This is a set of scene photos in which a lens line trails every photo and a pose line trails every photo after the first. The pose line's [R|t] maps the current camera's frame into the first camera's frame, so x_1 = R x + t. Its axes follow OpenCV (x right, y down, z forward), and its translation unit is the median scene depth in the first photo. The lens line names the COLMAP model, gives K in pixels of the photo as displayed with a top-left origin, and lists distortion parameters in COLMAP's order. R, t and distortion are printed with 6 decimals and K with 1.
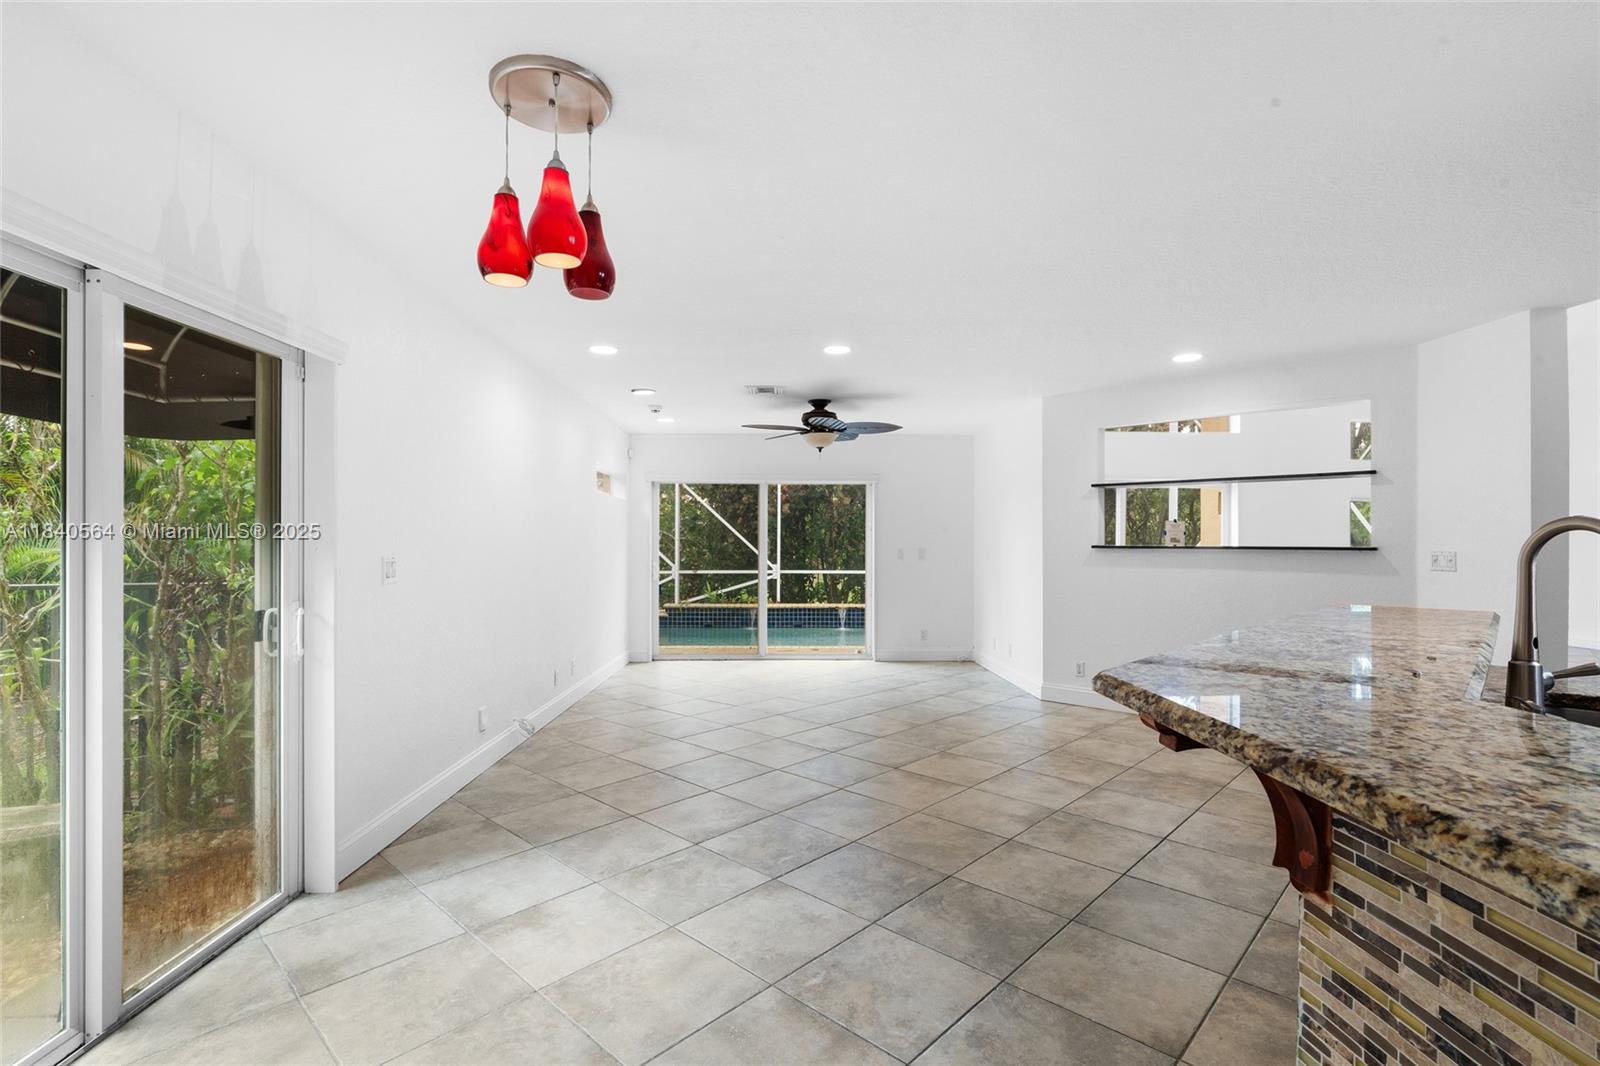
lens RADIAL K [[735.8, 0, 808.1], [0, 735.8, 538.0], [0, 0, 1]] dist [-0.000888, -0.000840]
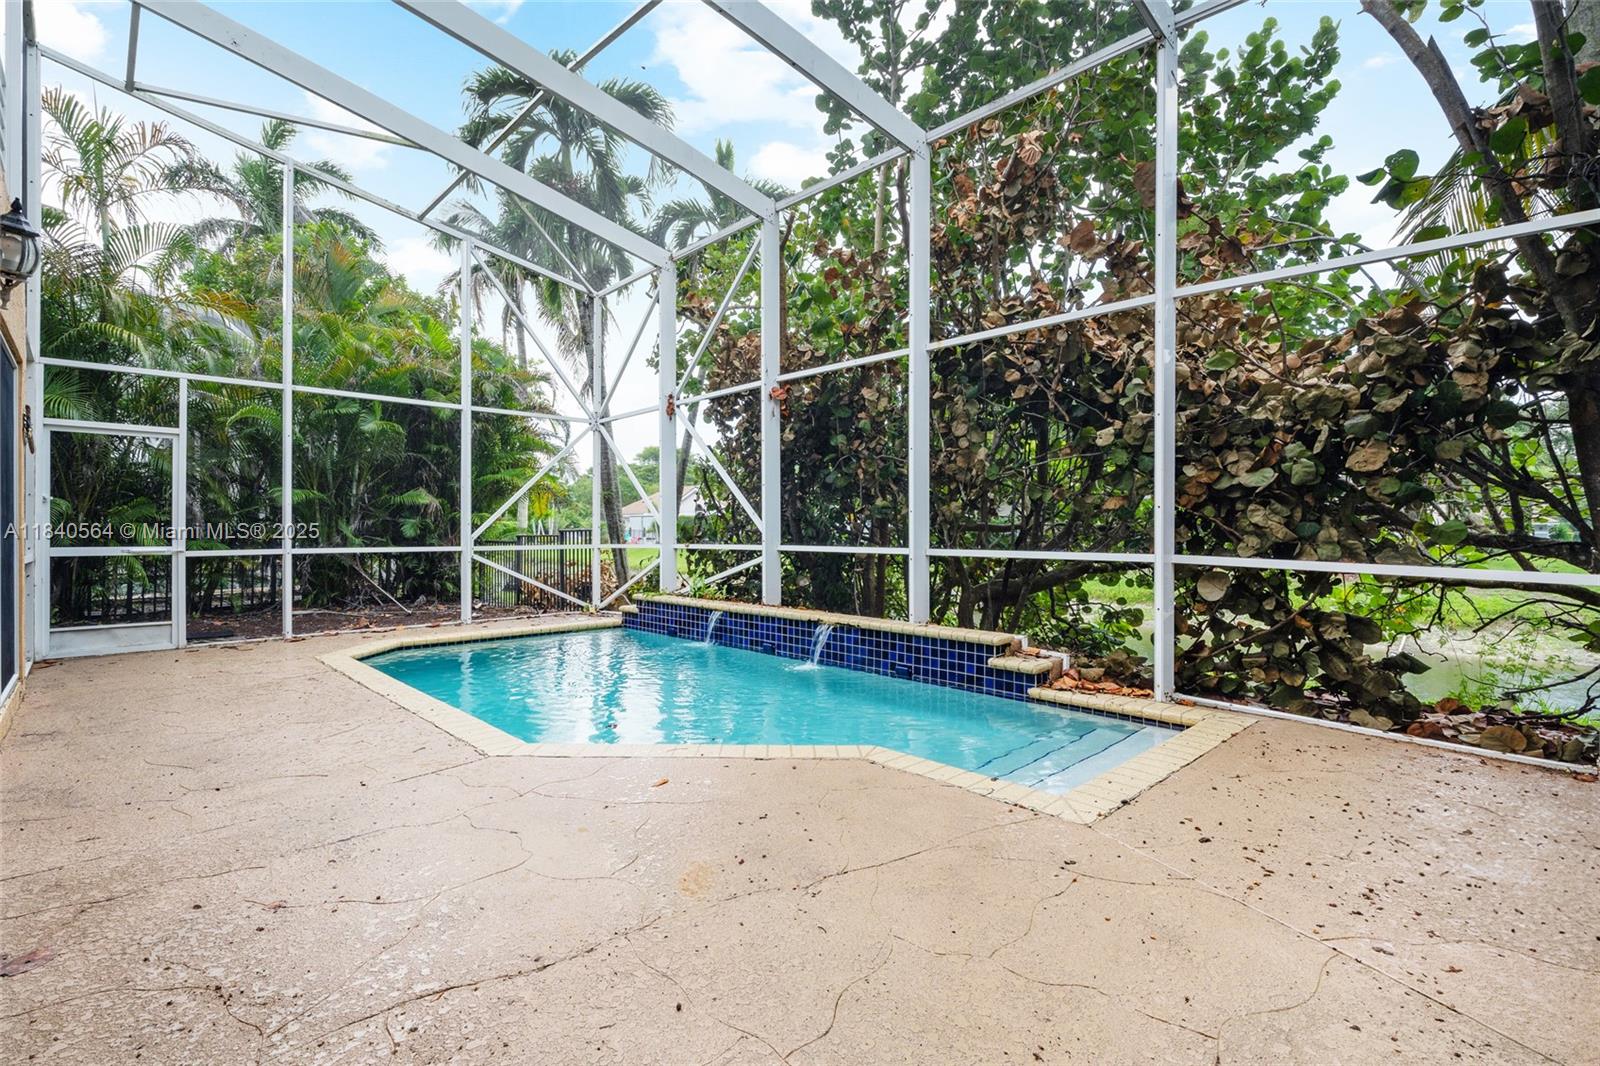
lens RADIAL K [[740.7, 0, 803.5], [0, 740.7, 525.4], [0, 0, 1]] dist [0.001114, -0.000778]
pose [[0.675423, -0.008519, -0.737381, 0.847400], [0.012304, 0.999924, -0.000282, 0.064916], [0.737328, -0.008882, 0.675477, 1.400972]]
